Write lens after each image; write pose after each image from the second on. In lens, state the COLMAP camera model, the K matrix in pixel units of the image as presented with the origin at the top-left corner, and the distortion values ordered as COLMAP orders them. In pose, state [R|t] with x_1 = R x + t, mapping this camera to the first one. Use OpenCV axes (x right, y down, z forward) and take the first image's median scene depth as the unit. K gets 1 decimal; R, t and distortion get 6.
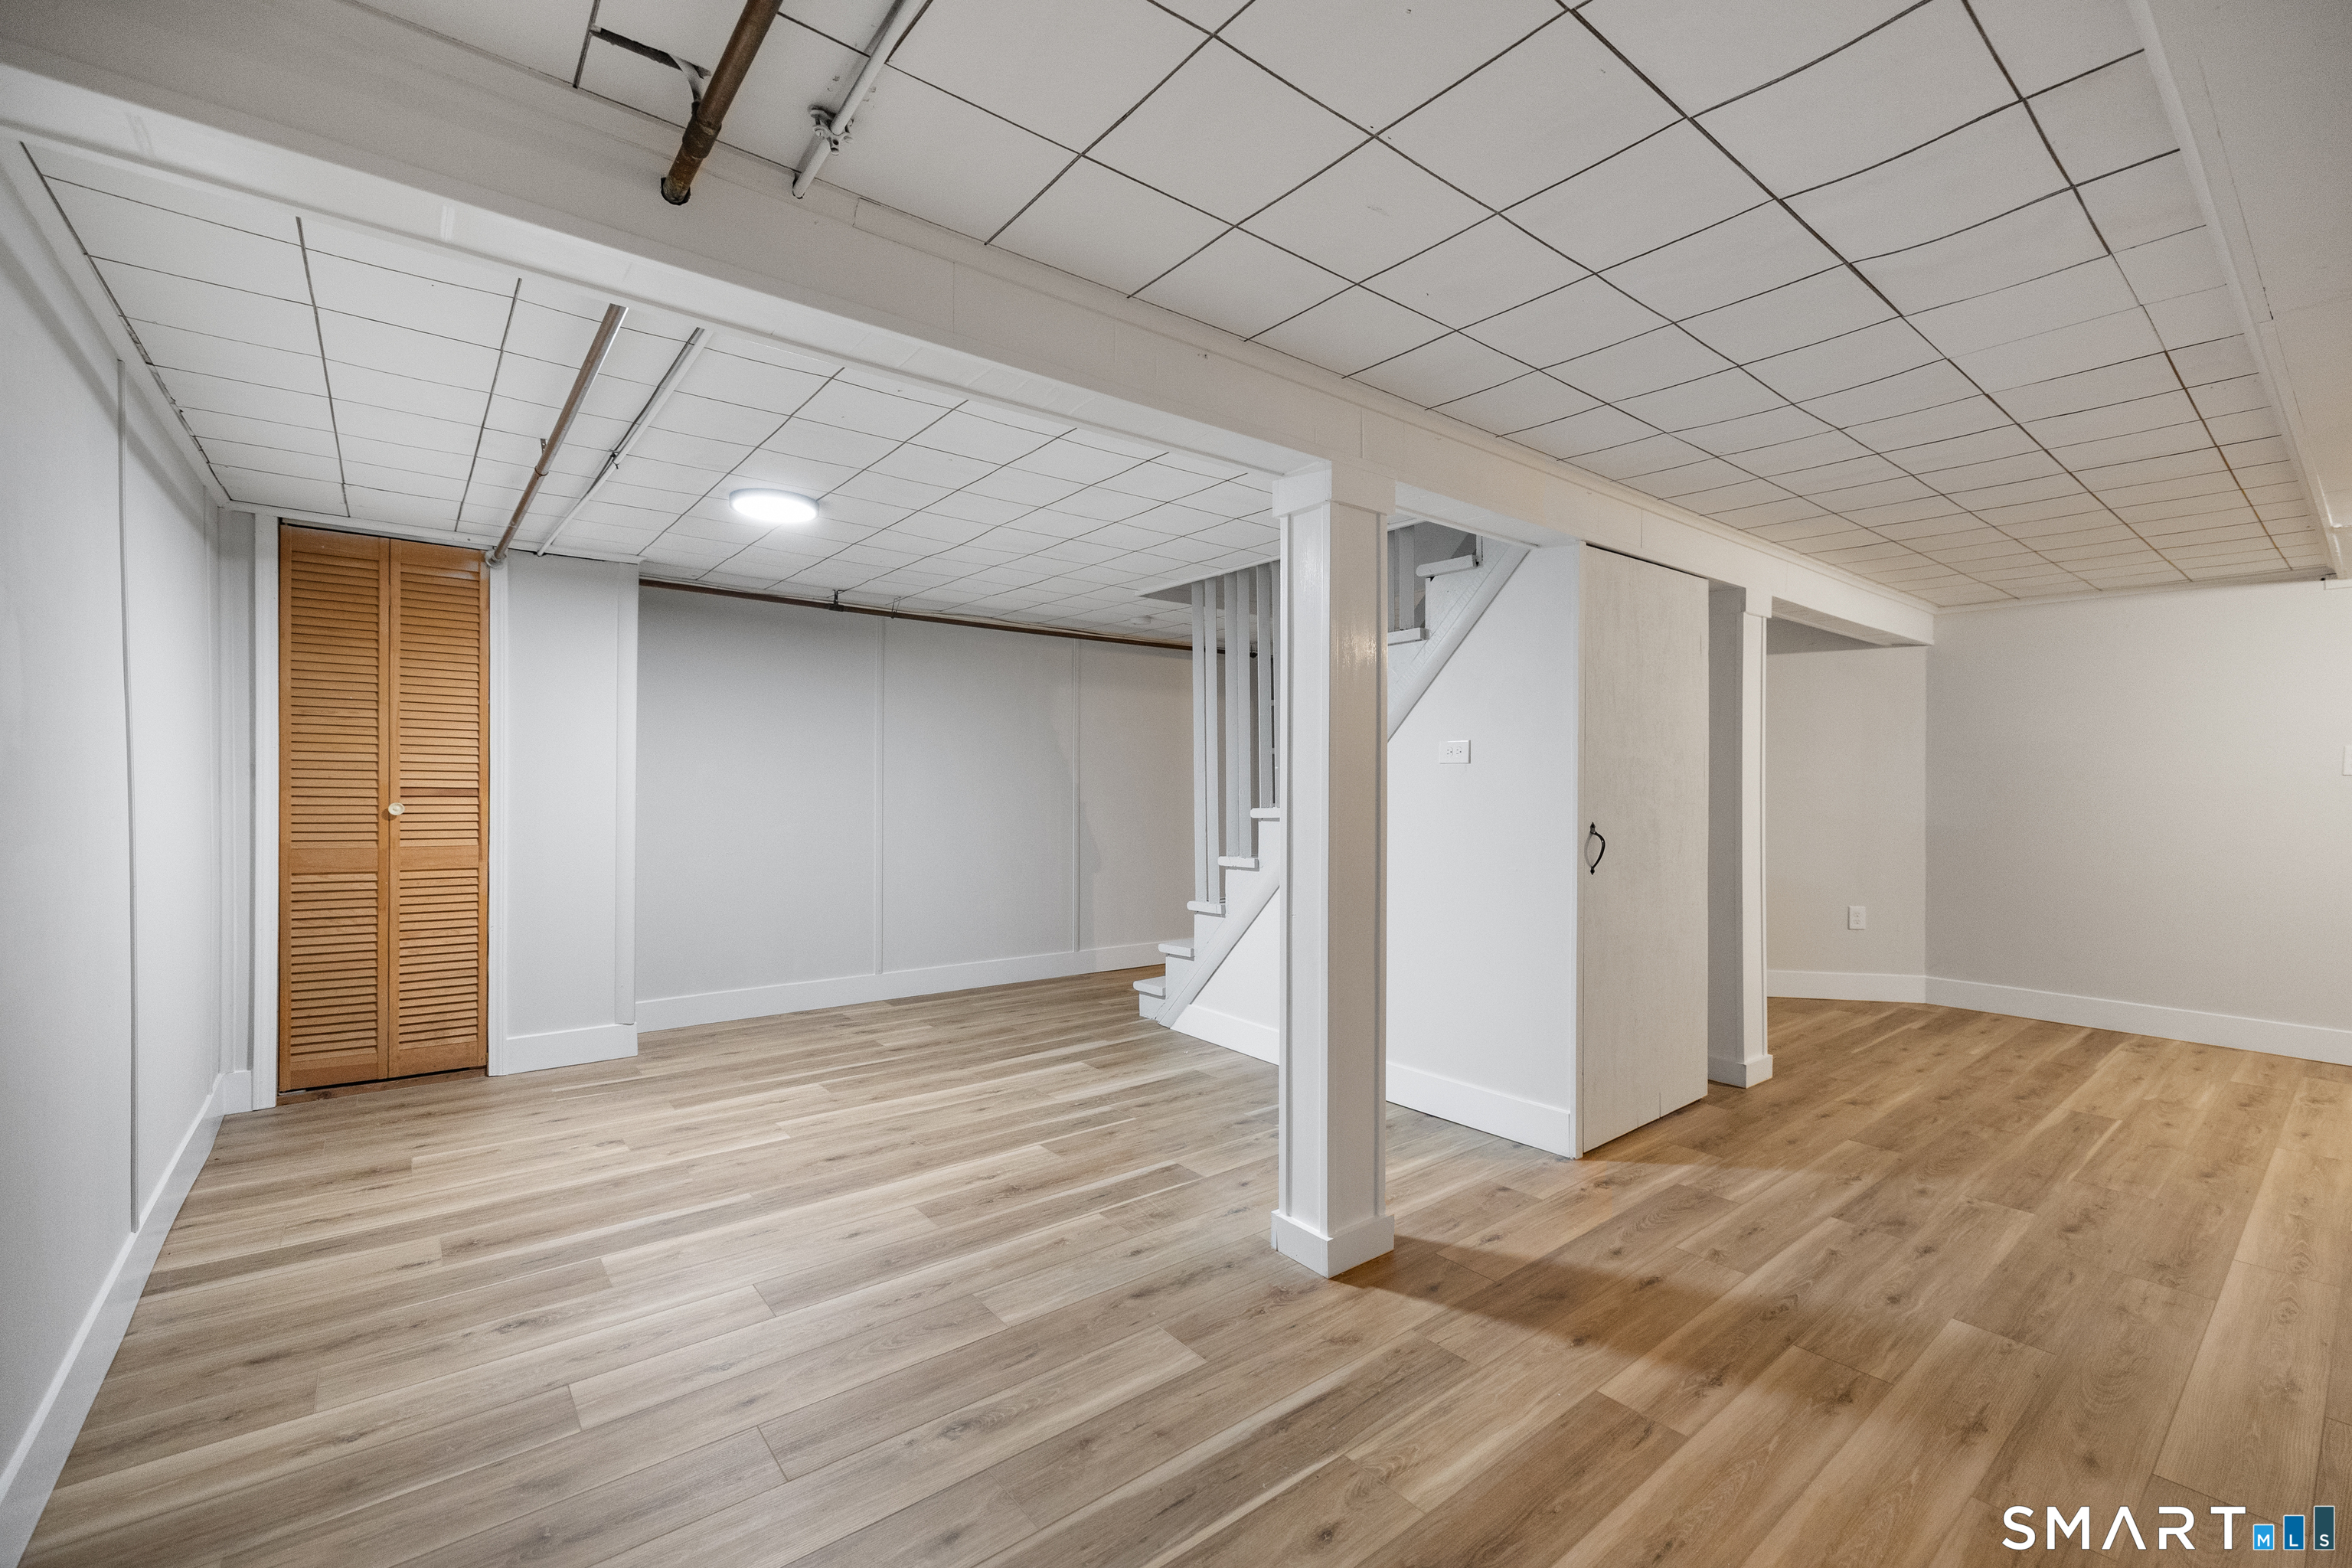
lens RADIAL K [[974.1, 0, 1188.1], [0, 974.1, 791.8], [0, 0, 1]] dist [0.003379, 0.000370]
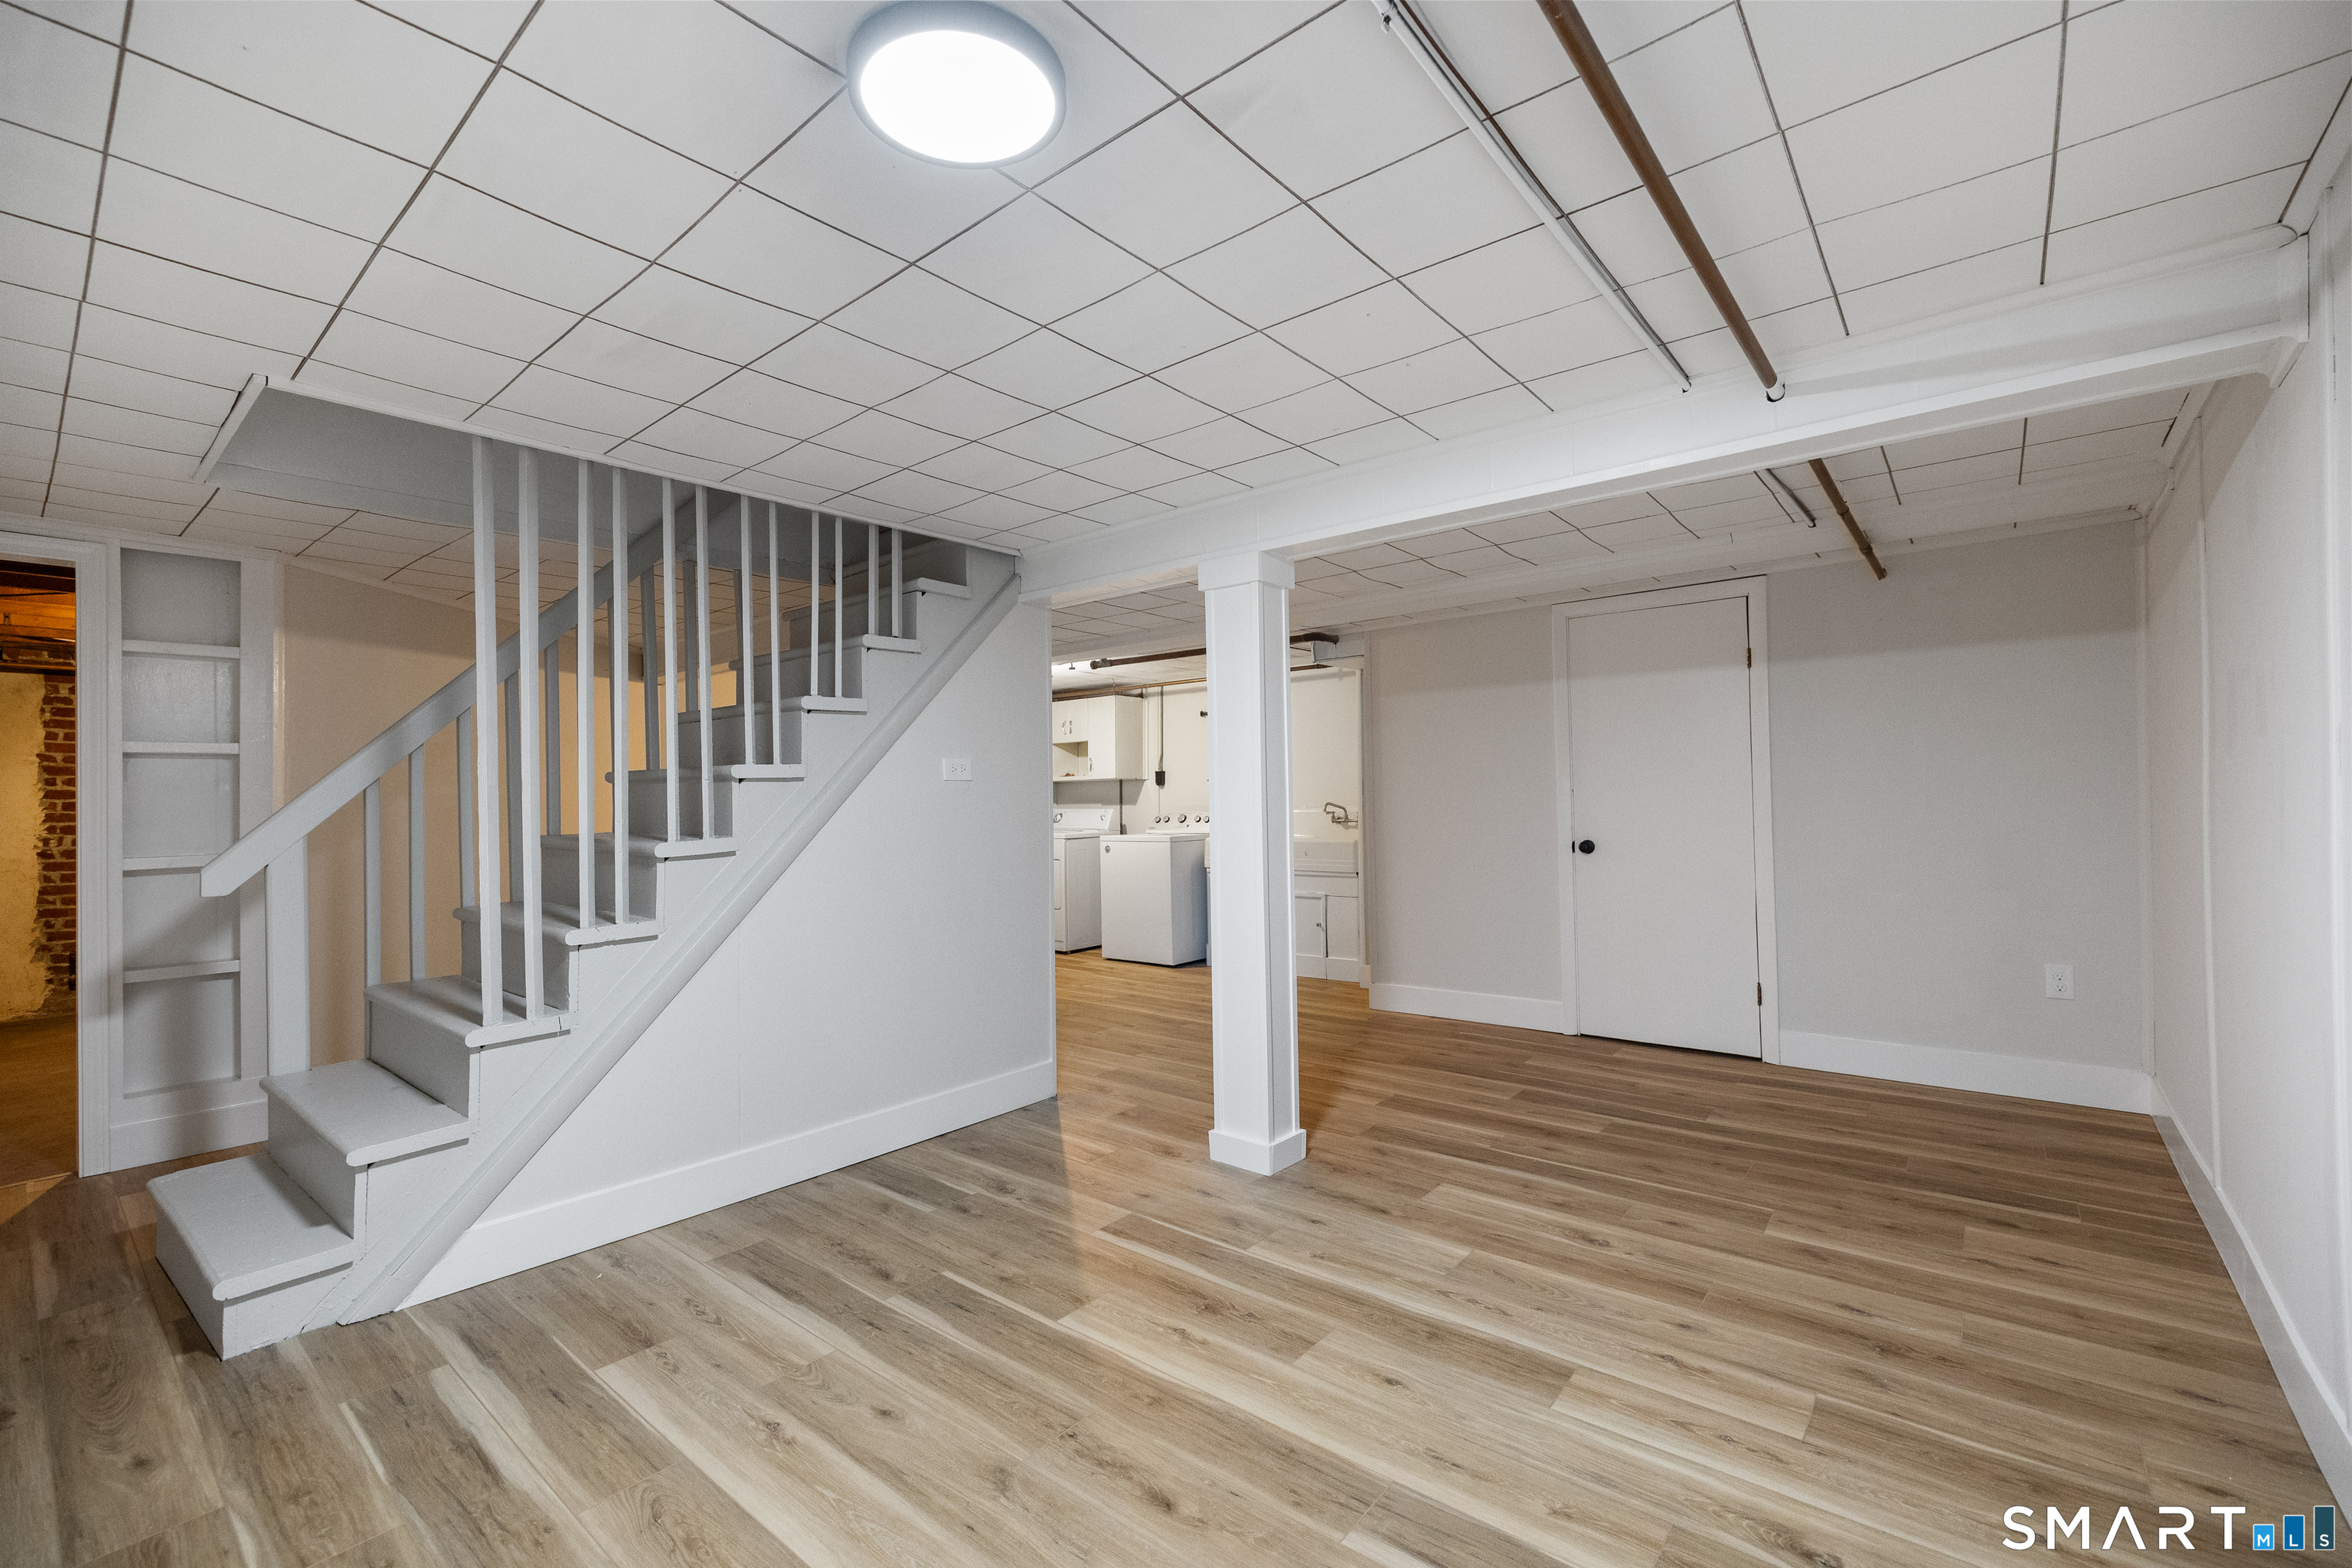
lens RADIAL K [[988.8, 0, 1176.0], [0, 988.8, 784.0], [0, 0, 1]] dist [-0.016224, 0.000158]
pose [[-0.187269, 0.013612, 0.982214, -1.045602], [0.029737, 0.999524, -0.008183, -0.010393], [-0.981859, 0.027675, -0.187584, 1.266503]]
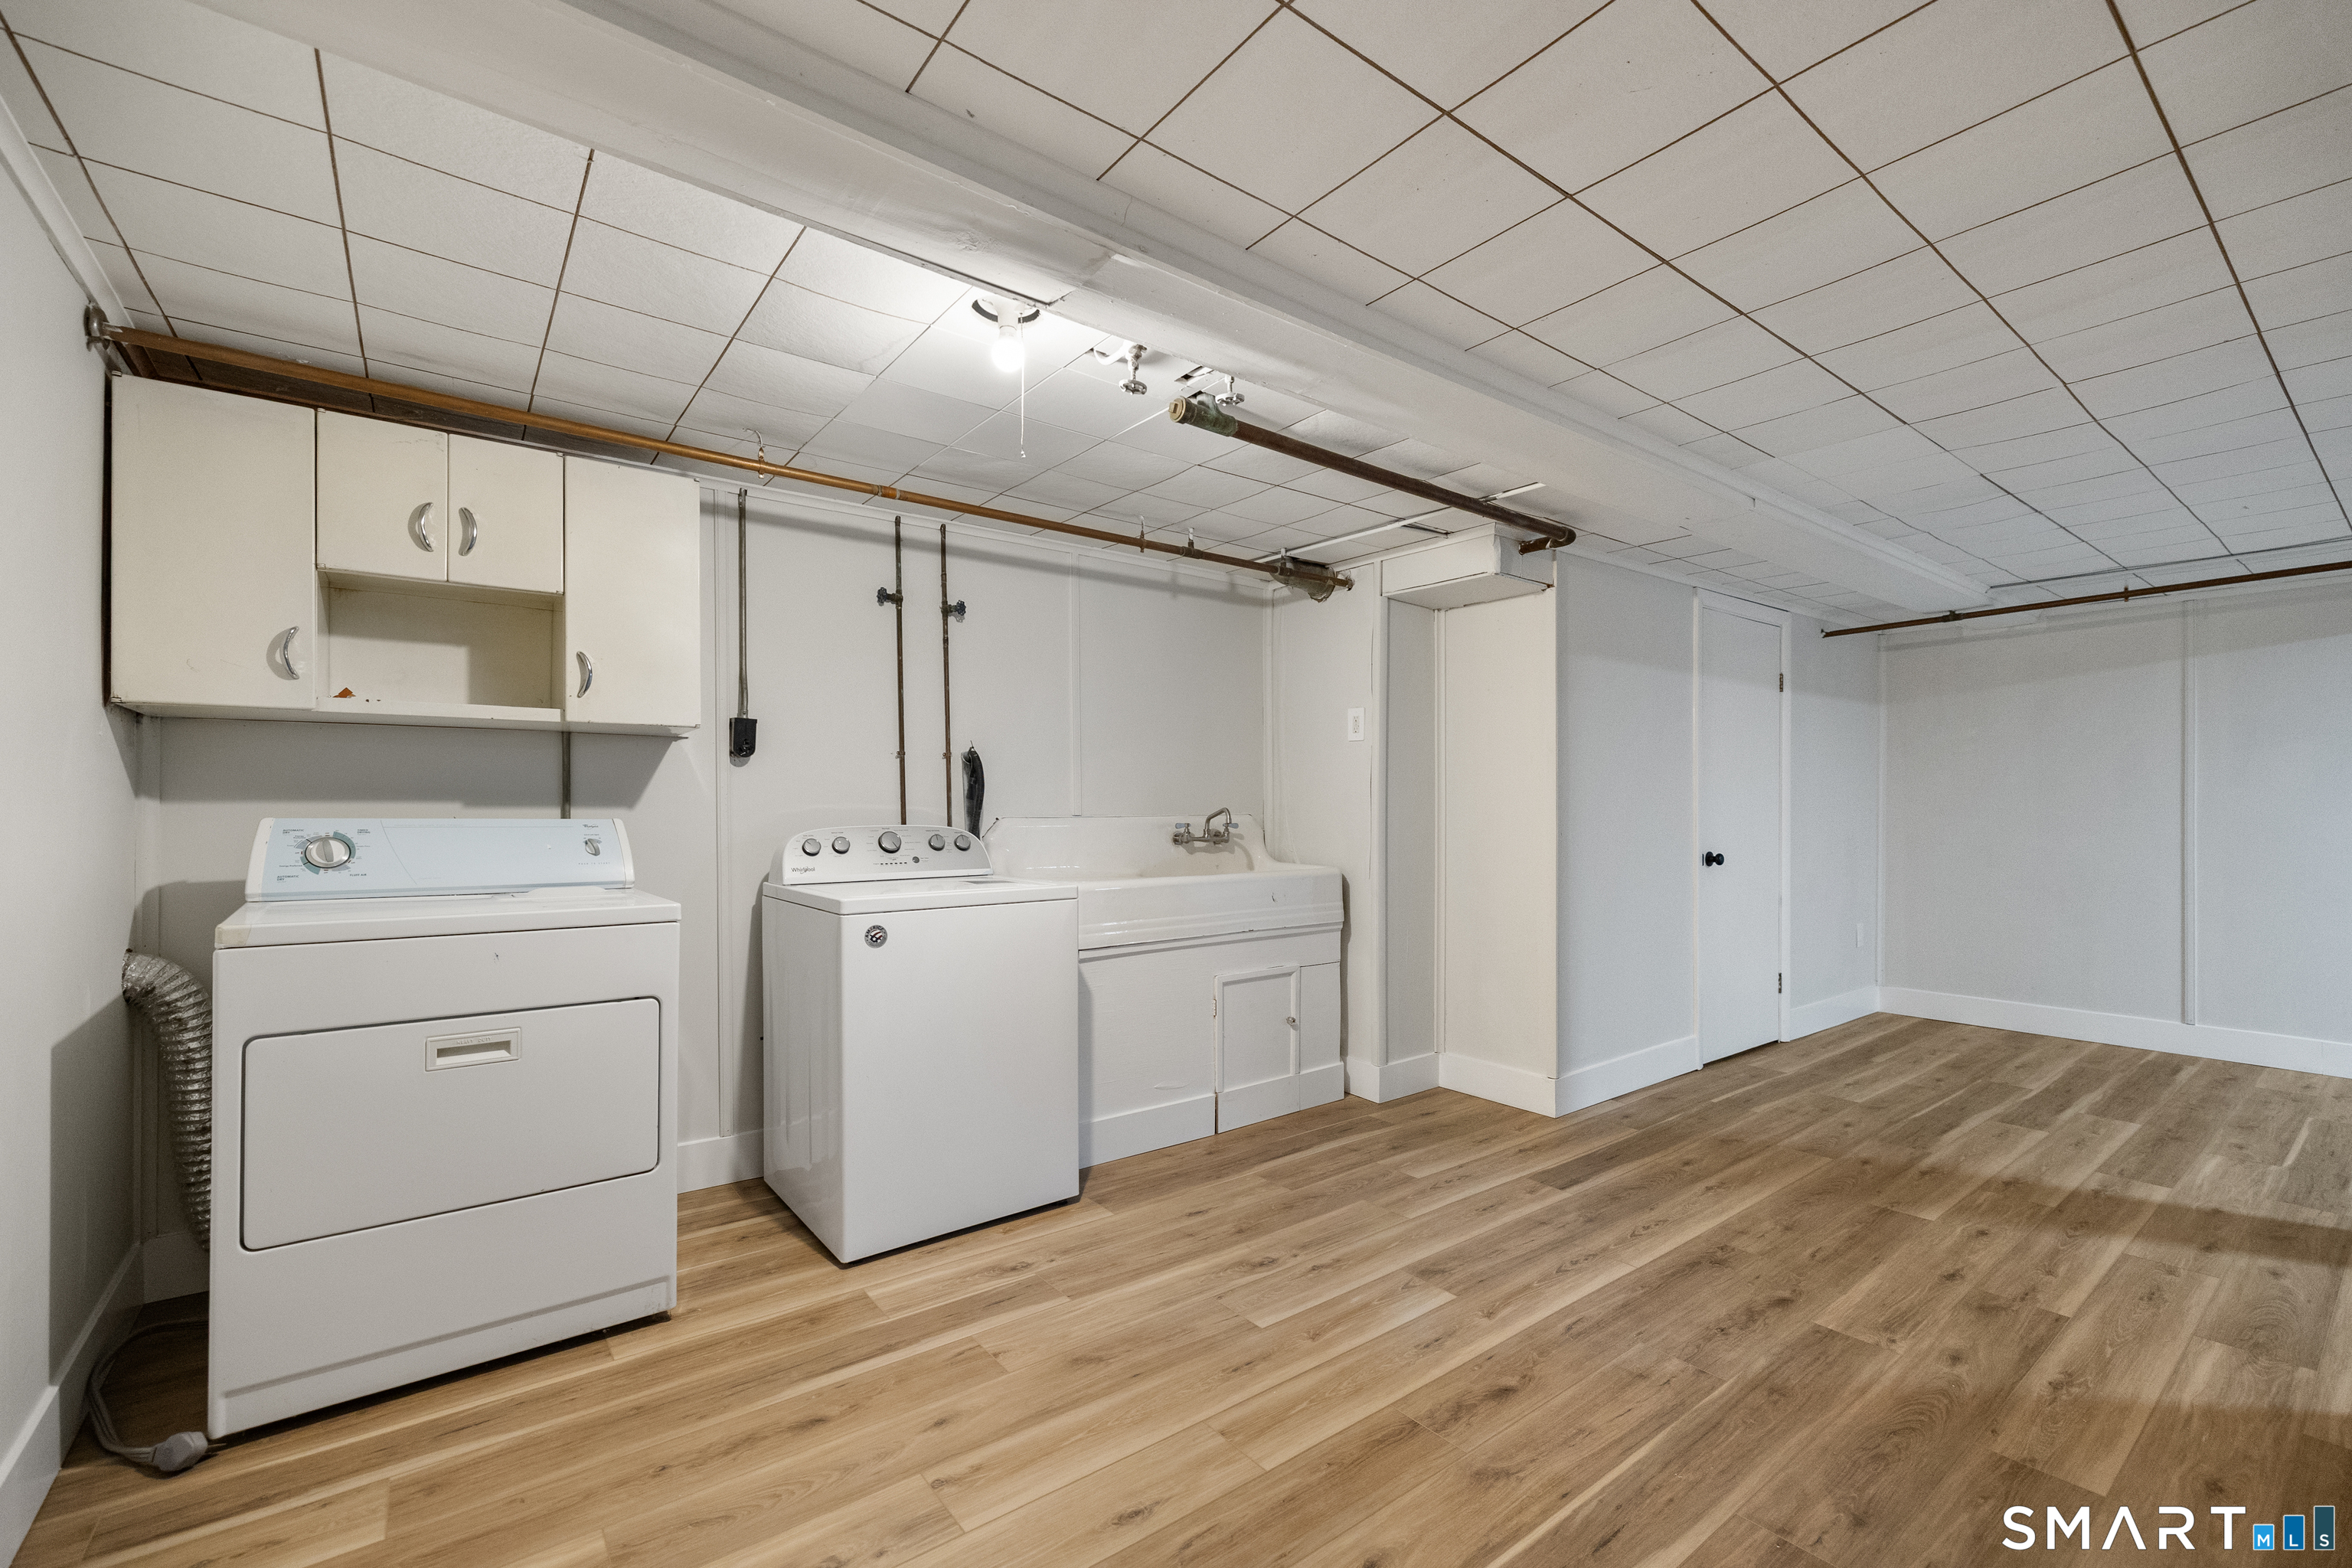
lens RADIAL K [[988.8, 0, 1176.0], [0, 988.8, 784.0], [0, 0, 1]] dist [-0.016224, 0.000158]
pose [[-0.999547, -0.005595, 0.029578, 1.408107], [-0.005852, 0.999946, -0.008614, 0.006445], [-0.029528, -0.008784, -0.999525, 1.871380]]
